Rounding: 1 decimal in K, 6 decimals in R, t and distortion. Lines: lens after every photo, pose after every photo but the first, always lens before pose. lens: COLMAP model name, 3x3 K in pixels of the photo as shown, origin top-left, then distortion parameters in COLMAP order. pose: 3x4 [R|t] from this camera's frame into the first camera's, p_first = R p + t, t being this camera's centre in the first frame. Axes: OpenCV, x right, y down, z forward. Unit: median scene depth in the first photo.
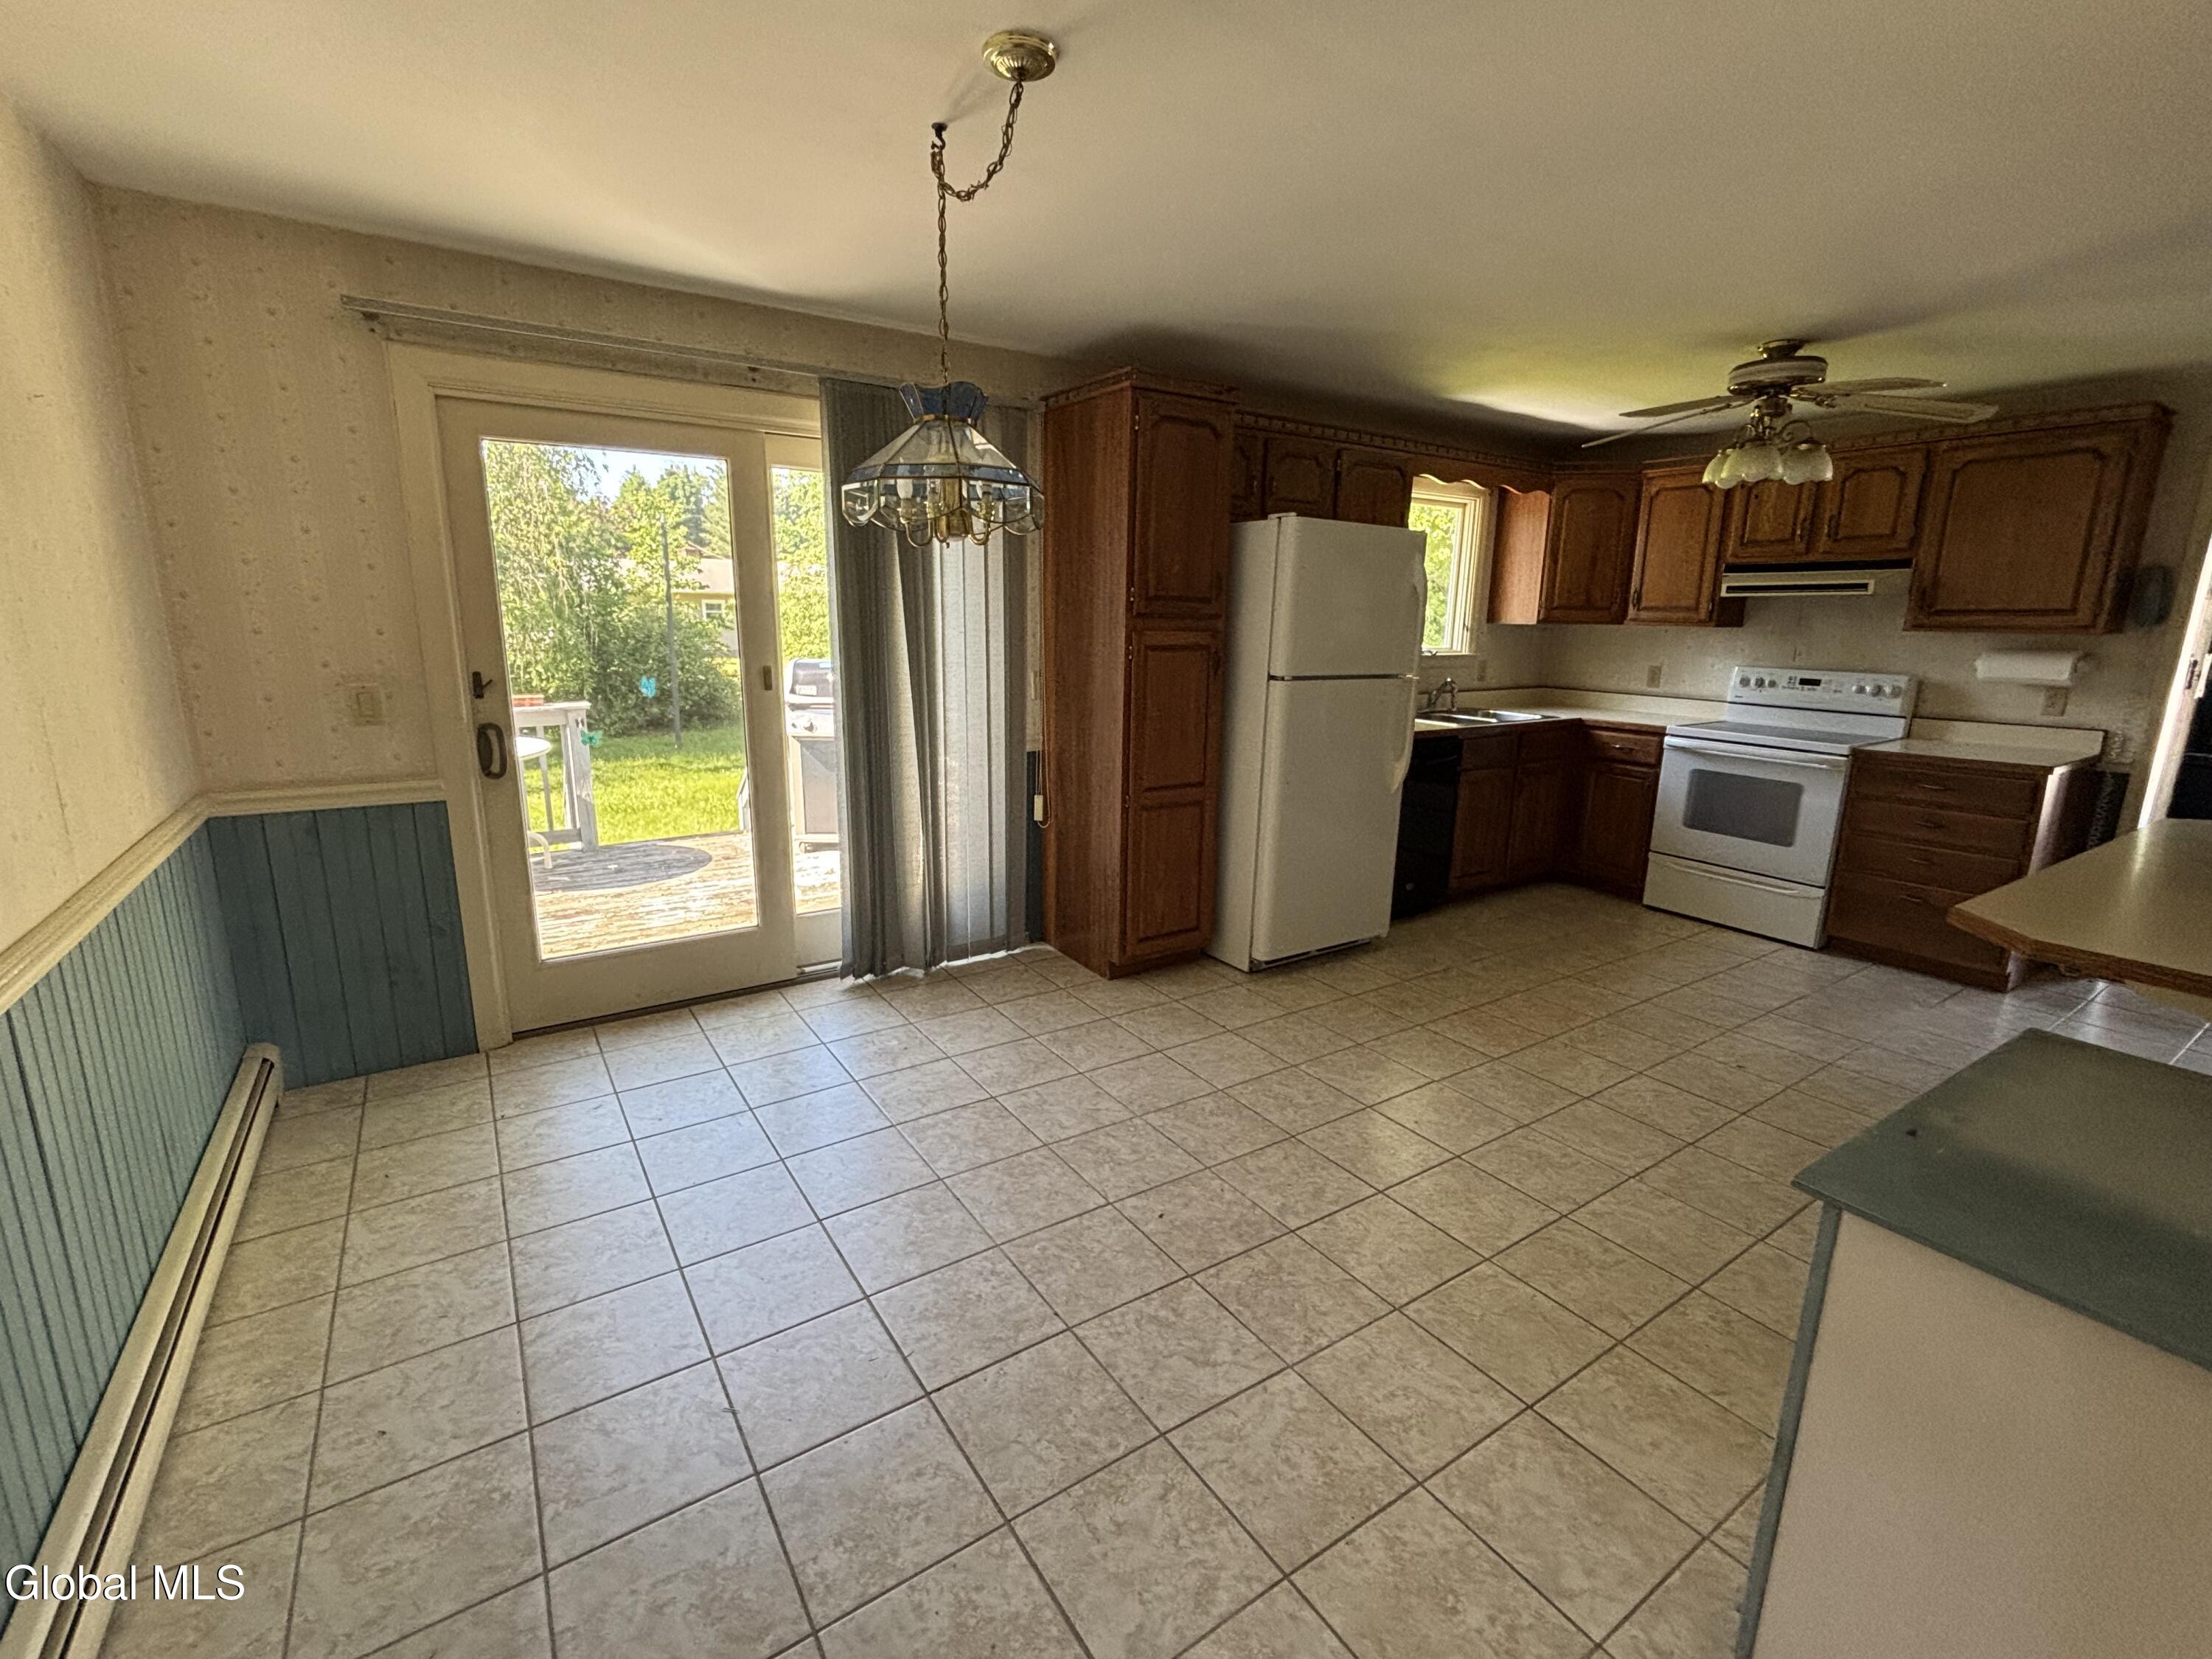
lens RADIAL K [[967.0, 0, 1099.9], [0, 967.0, 825.9], [0, 0, 1]] dist [-0.003697, -0.000843]
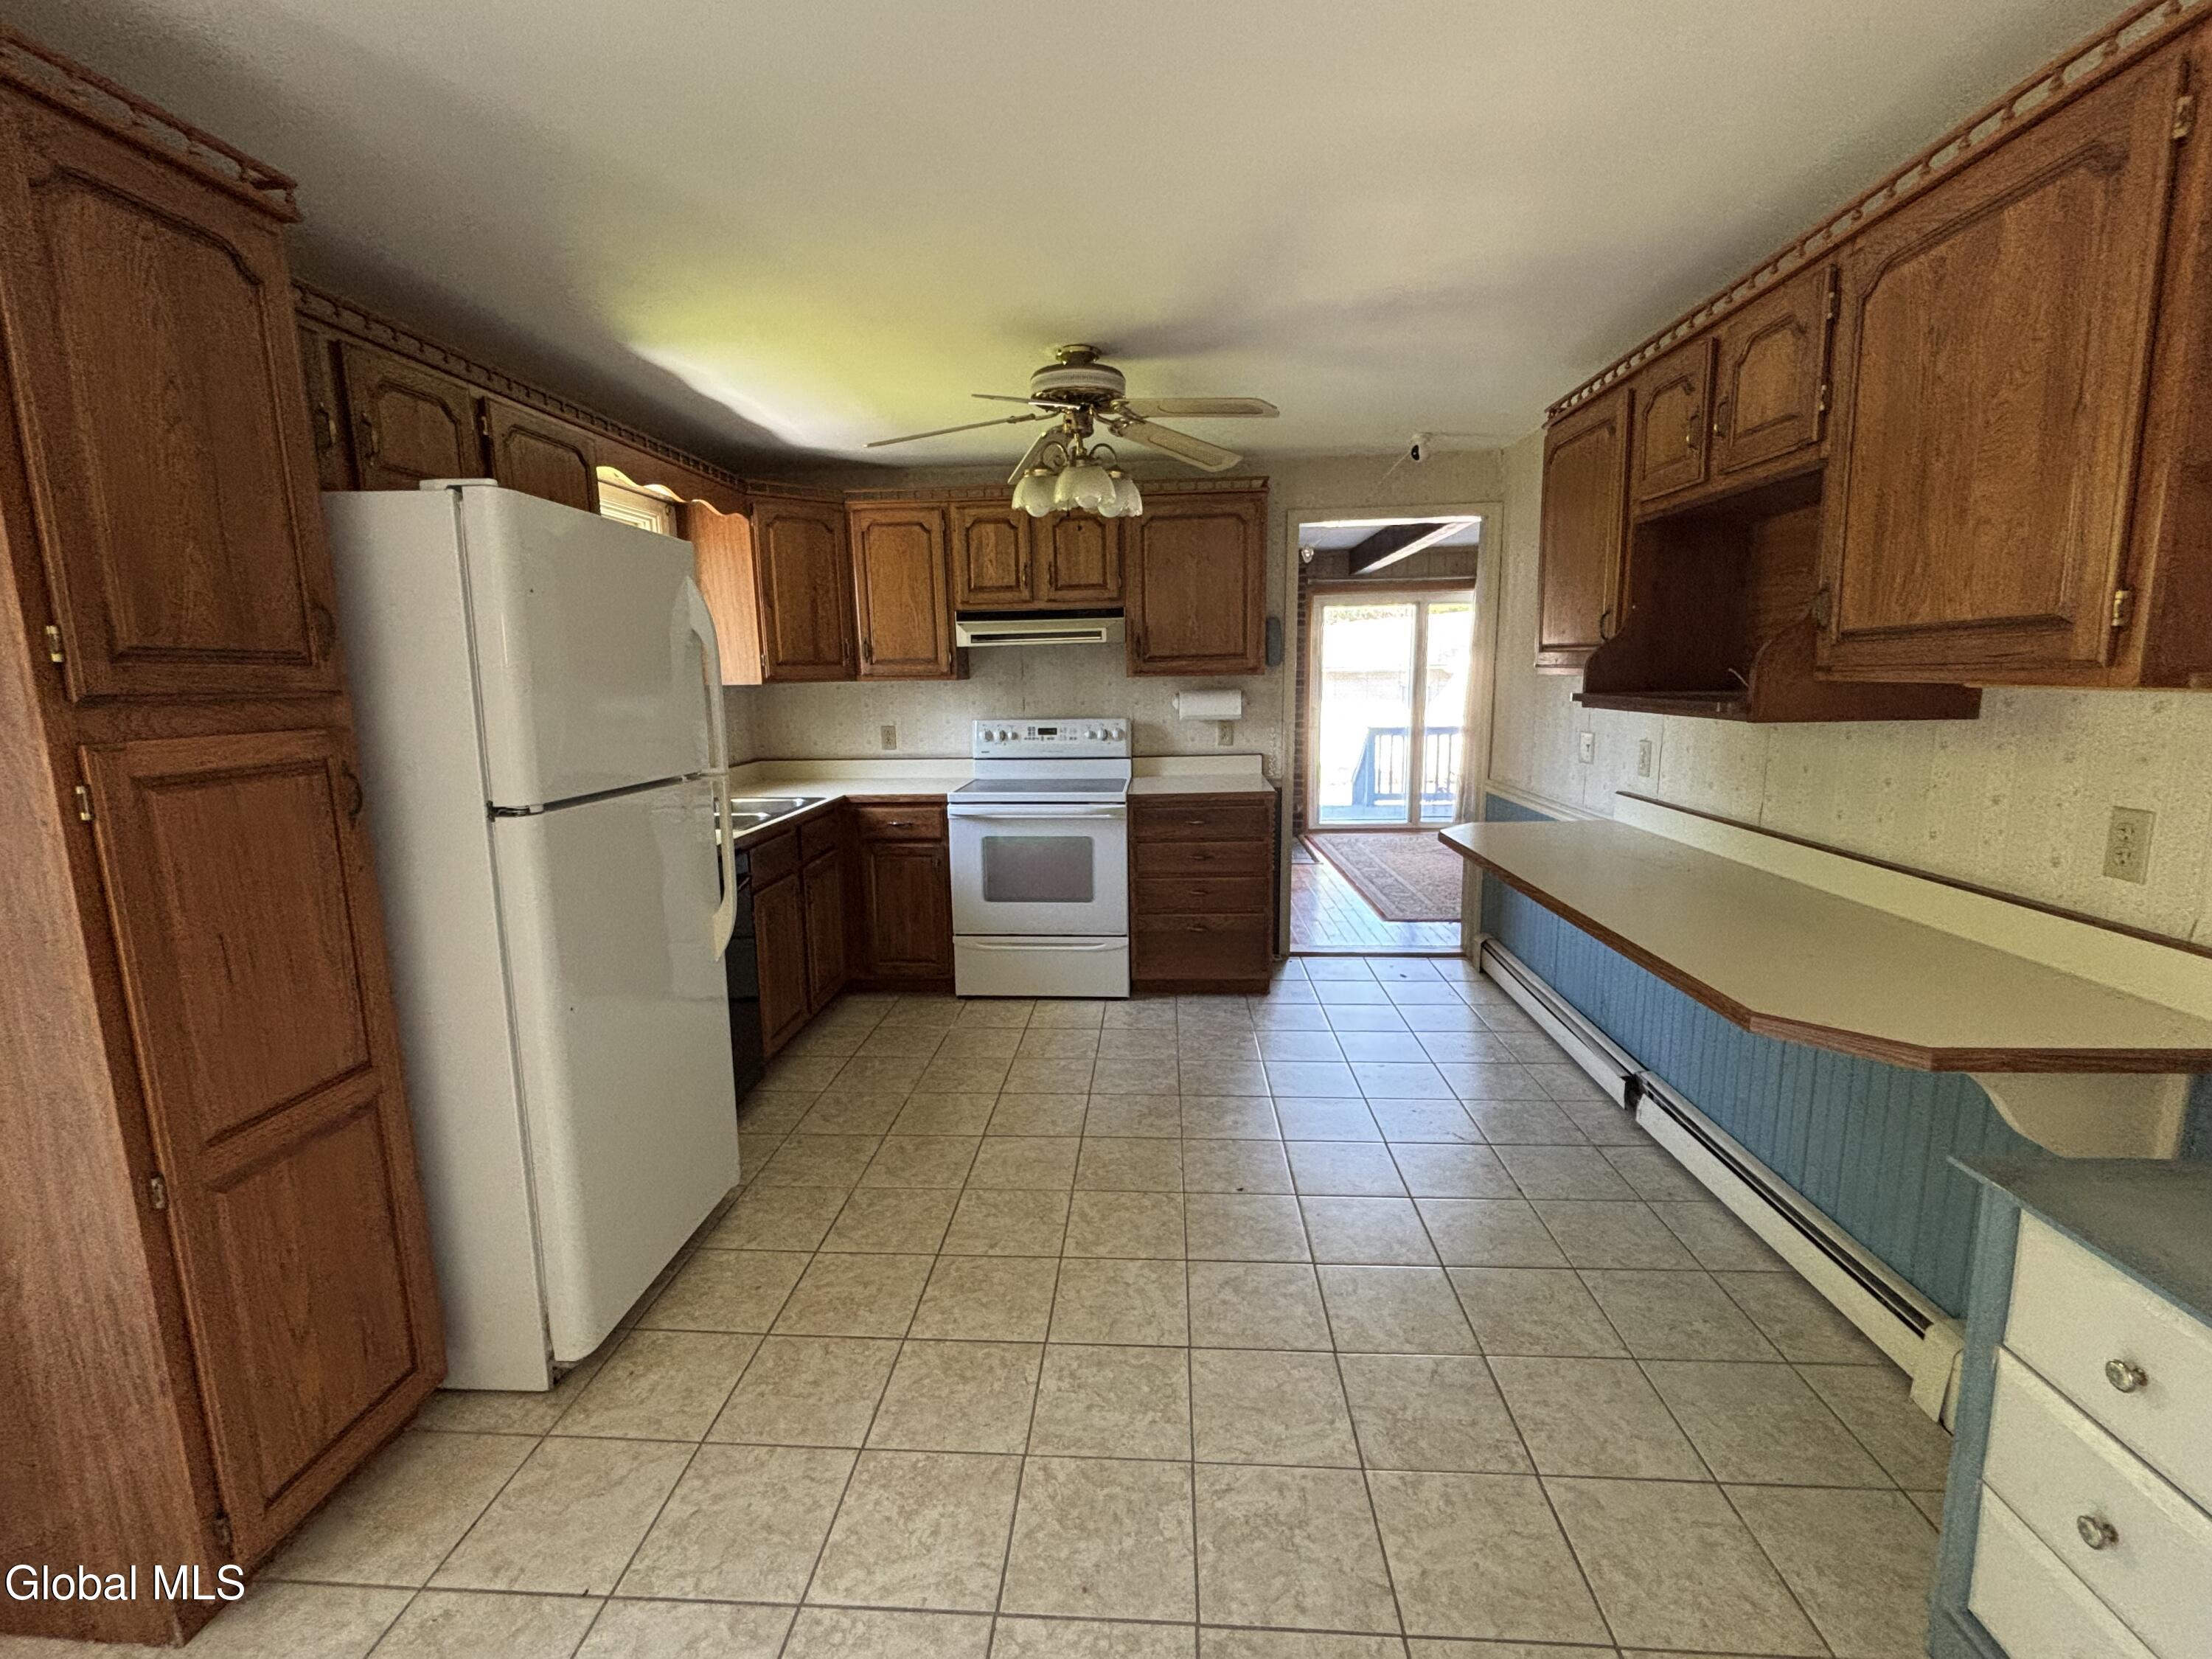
lens RADIAL K [[967.0, 0, 1107.7], [0, 967.0, 831.0], [0, 0, 1]] dist [-0.003697, -0.000843]
pose [[0.604696, -0.156060, 0.781018, -0.015432], [0.197290, 0.979404, 0.042951, -0.087624], [-0.771635, 0.128115, 0.623030, 0.385333]]
